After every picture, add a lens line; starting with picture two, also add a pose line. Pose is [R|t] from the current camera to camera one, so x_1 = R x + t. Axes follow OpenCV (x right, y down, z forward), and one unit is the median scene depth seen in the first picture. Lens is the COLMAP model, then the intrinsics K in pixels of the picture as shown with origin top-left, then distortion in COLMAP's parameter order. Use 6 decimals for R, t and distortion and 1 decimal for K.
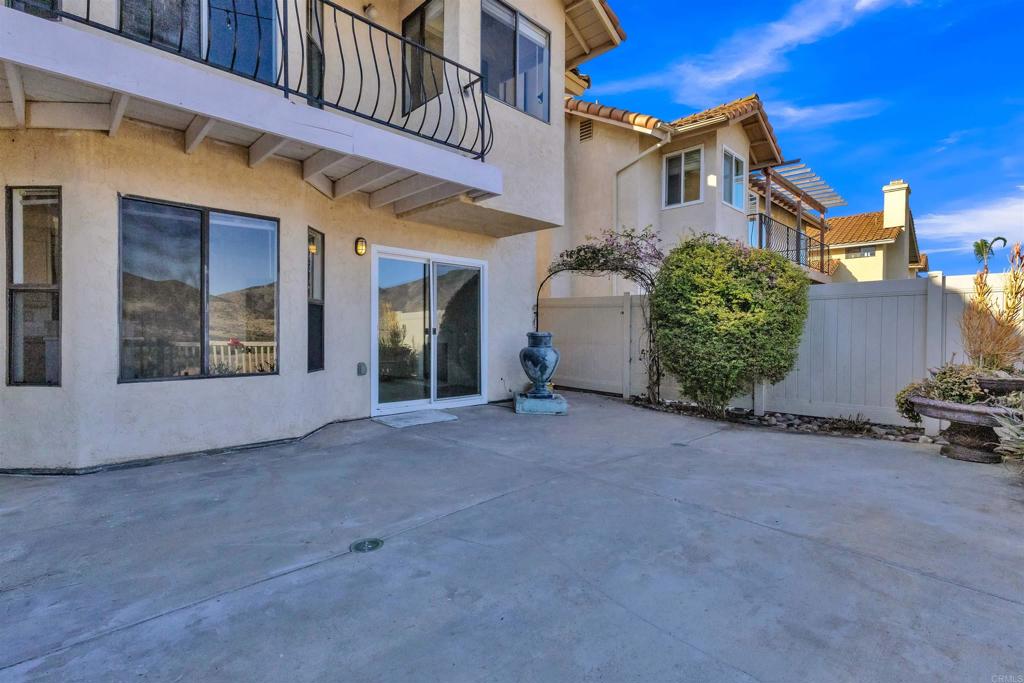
lens RADIAL K [[473.3, 0, 509.4], [0, 473.3, 336.8], [0, 0, 1]] dist [0.000015, 0.000164]
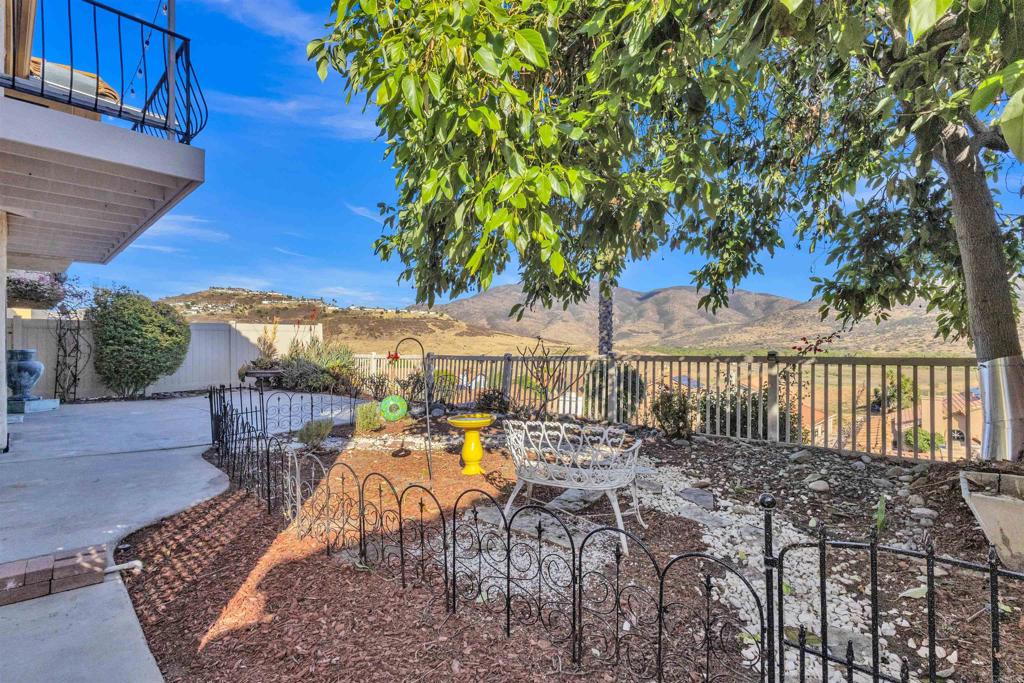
lens RADIAL K [[473.3, 0, 511.4], [0, 473.3, 343.3], [0, 0, 1]] dist [0.000015, 0.000164]
pose [[-0.054102, -0.000097, 0.998535, -1.407517], [0.022787, 0.999739, 0.001331, 0.002687], [-0.998275, 0.022826, -0.054085, -0.245115]]
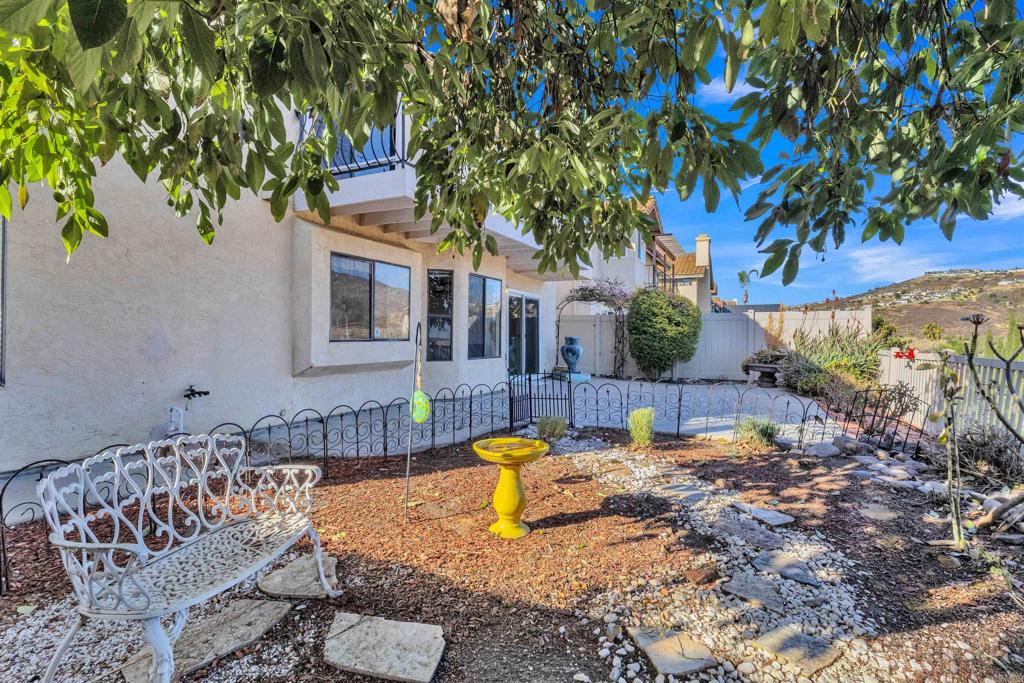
lens RADIAL K [[473.3, 0, 511.0], [0, 473.3, 338.1], [0, 0, 1]] dist [0.000015, 0.000164]
pose [[0.944416, 0.003533, 0.328735, -0.826428], [-0.000740, 0.999963, -0.008620, 0.013714], [-0.328753, 0.007897, 0.944383, -0.673182]]
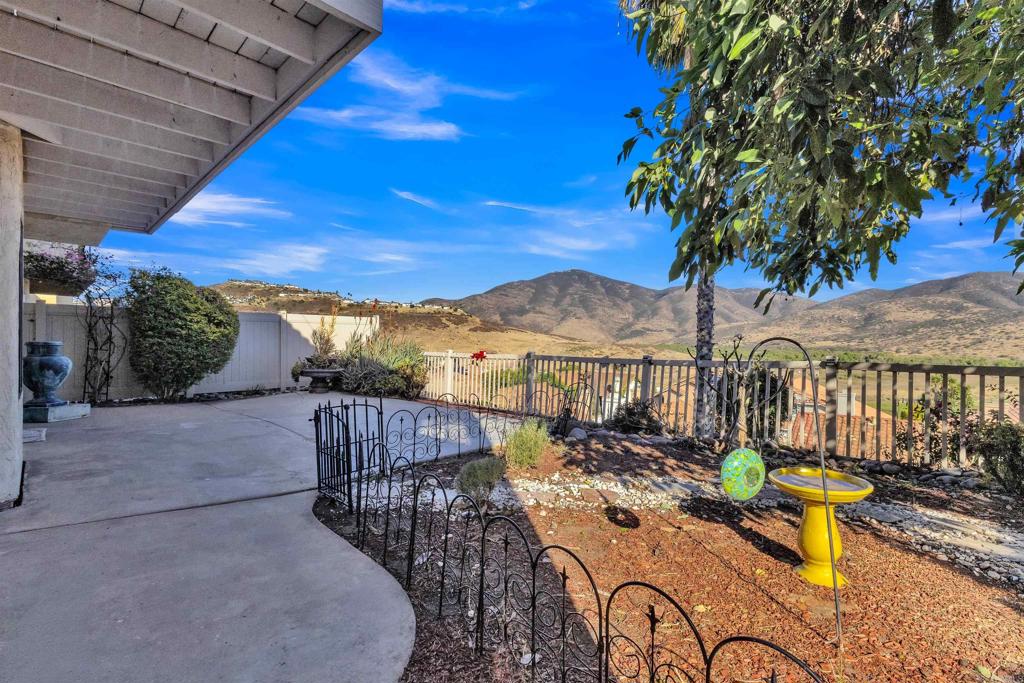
lens RADIAL K [[473.3, 0, 511.3], [0, 473.3, 343.5], [0, 0, 1]] dist [0.000015, 0.000164]
pose [[-0.027676, -0.009588, 0.999571, -1.076767], [0.007208, 0.999926, 0.009791, -0.008394], [-0.999591, 0.007476, -0.027604, 0.057868]]
